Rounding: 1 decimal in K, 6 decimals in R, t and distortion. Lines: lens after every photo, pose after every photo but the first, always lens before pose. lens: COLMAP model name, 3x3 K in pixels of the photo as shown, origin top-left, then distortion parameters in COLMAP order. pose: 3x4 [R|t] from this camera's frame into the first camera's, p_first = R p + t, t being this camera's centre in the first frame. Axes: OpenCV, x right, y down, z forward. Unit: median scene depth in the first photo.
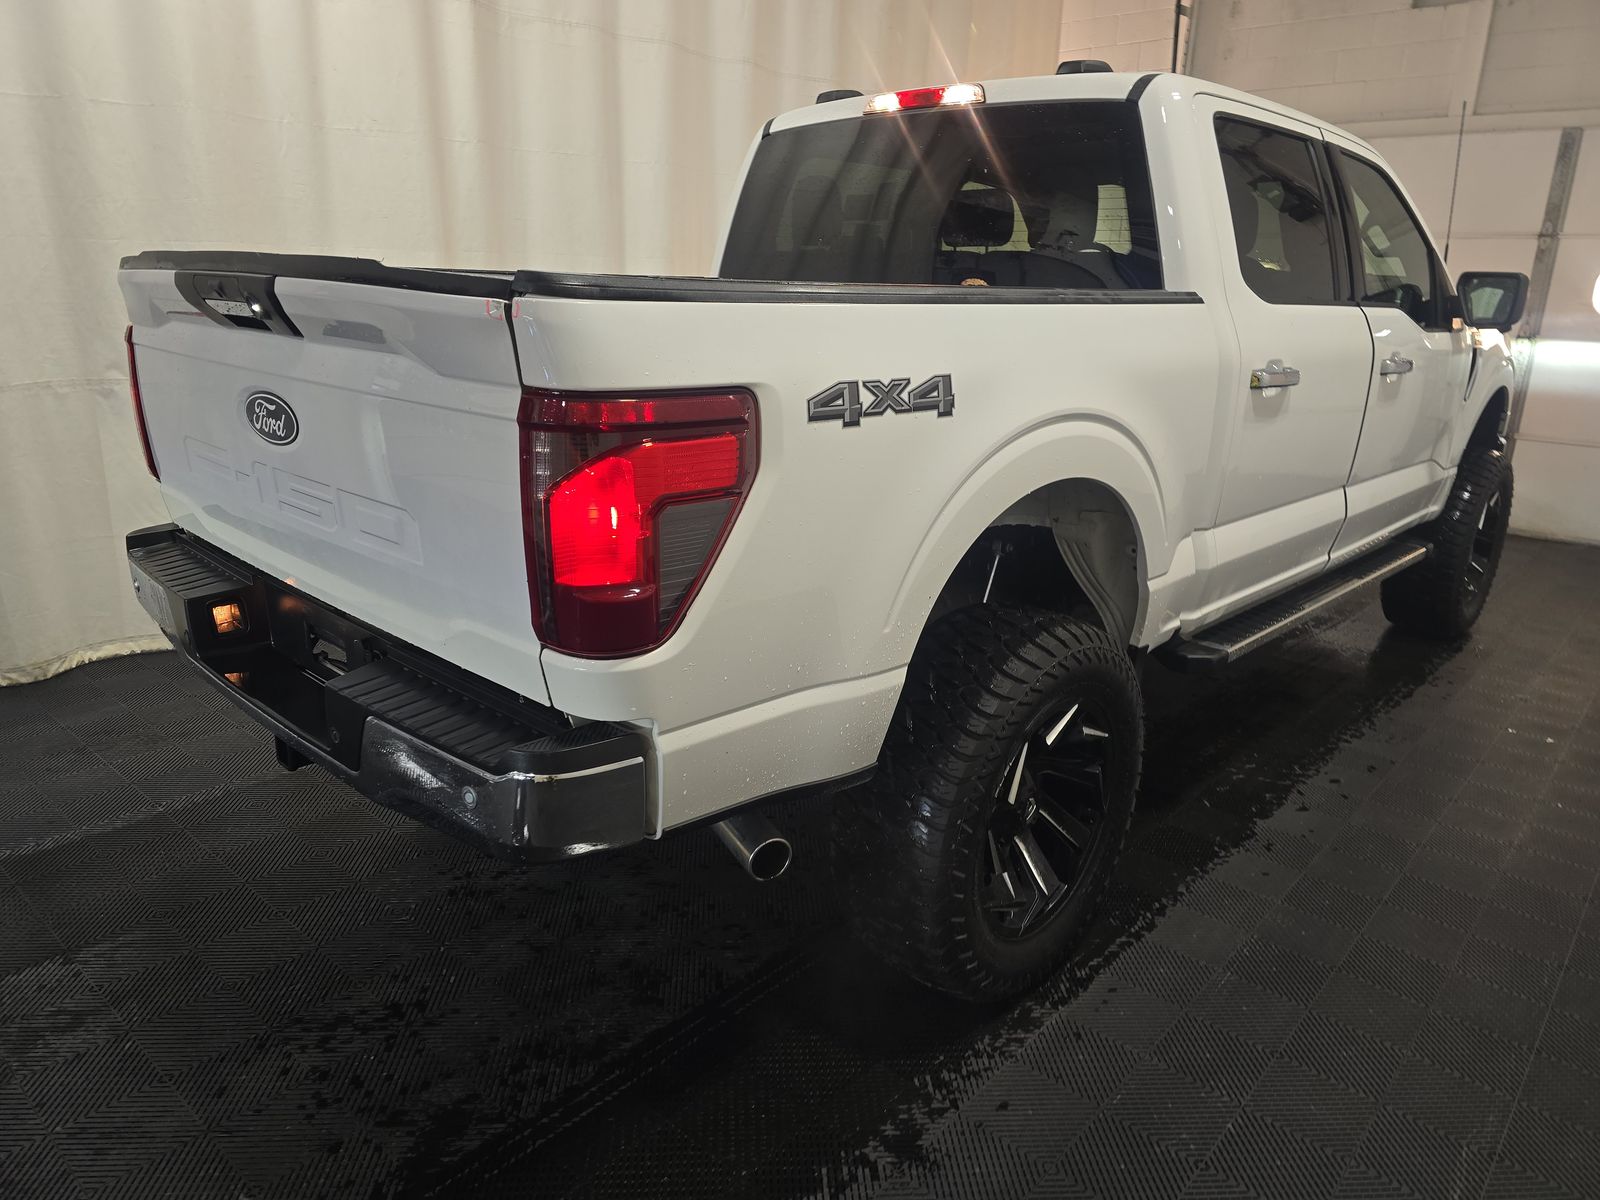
lens RADIAL K [[1073.2, 0, 806.1], [0, 1073.2, 597.1], [0, 0, 1]] dist [0.072705, -0.068767]
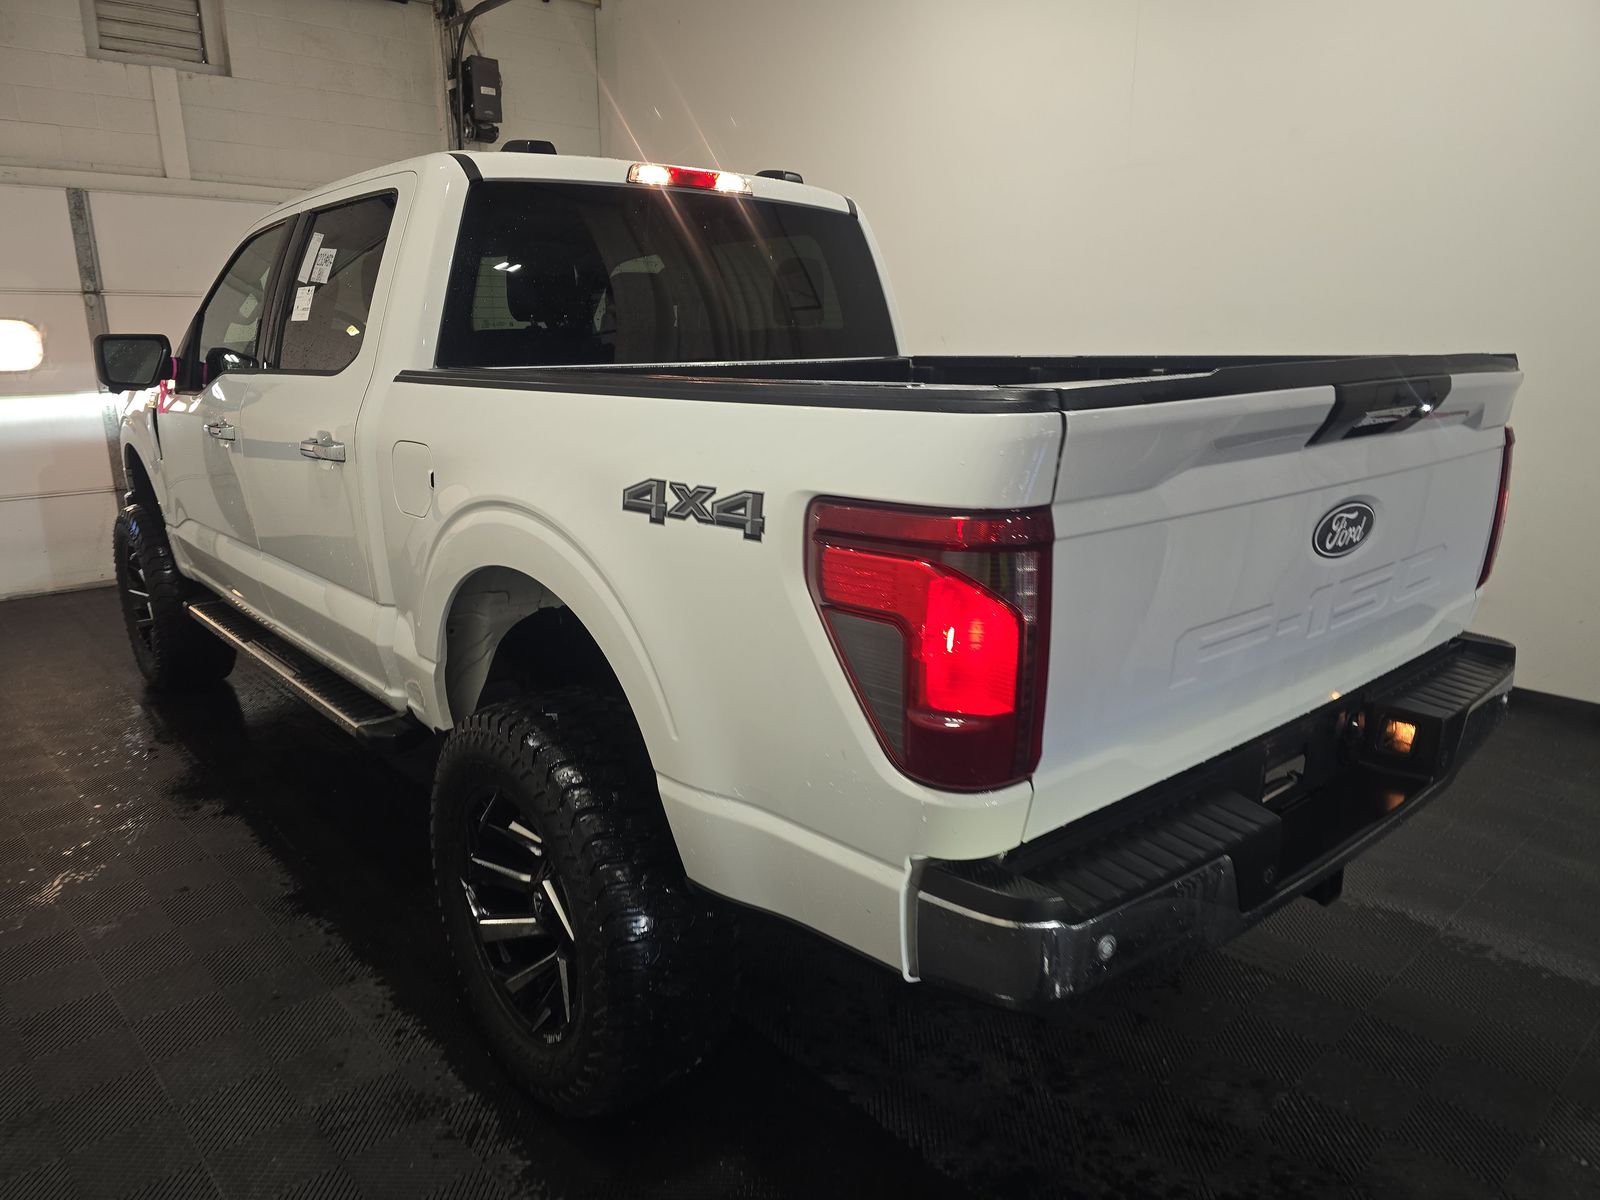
lens RADIAL K [[1073.2, 0, 806.1], [0, 1073.2, 597.1], [0, 0, 1]] dist [0.072705, -0.068767]
pose [[0.091919, -0.261767, 0.960744, -0.959286], [0.295993, 0.928400, 0.224635, -0.302881], [-0.950757, 0.263725, 0.162819, 0.861228]]
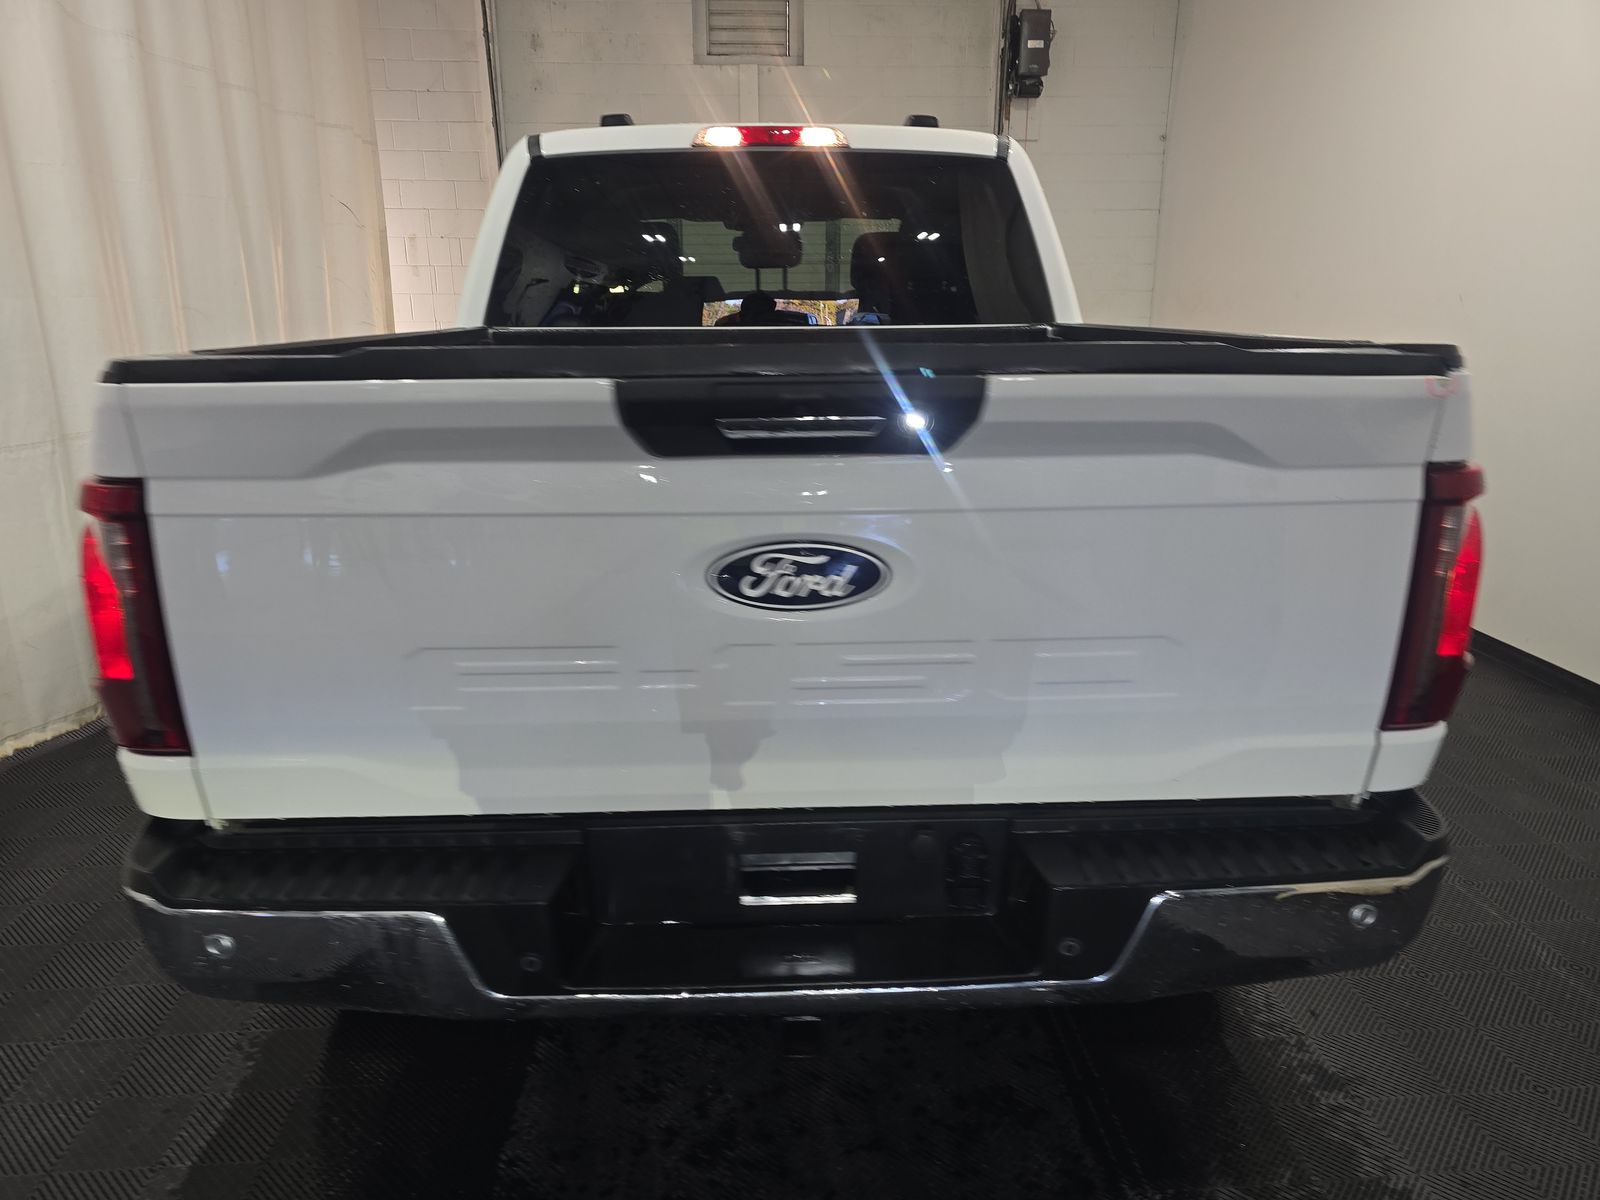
lens RADIAL K [[1073.2, 0, 806.1], [0, 1073.2, 597.1], [0, 0, 1]] dist [0.072705, -0.068767]
pose [[0.695744, -0.221448, 0.683301, -0.636697], [0.228079, 0.970168, 0.082185, -0.136470], [-0.681117, 0.098667, 0.725496, 0.326859]]
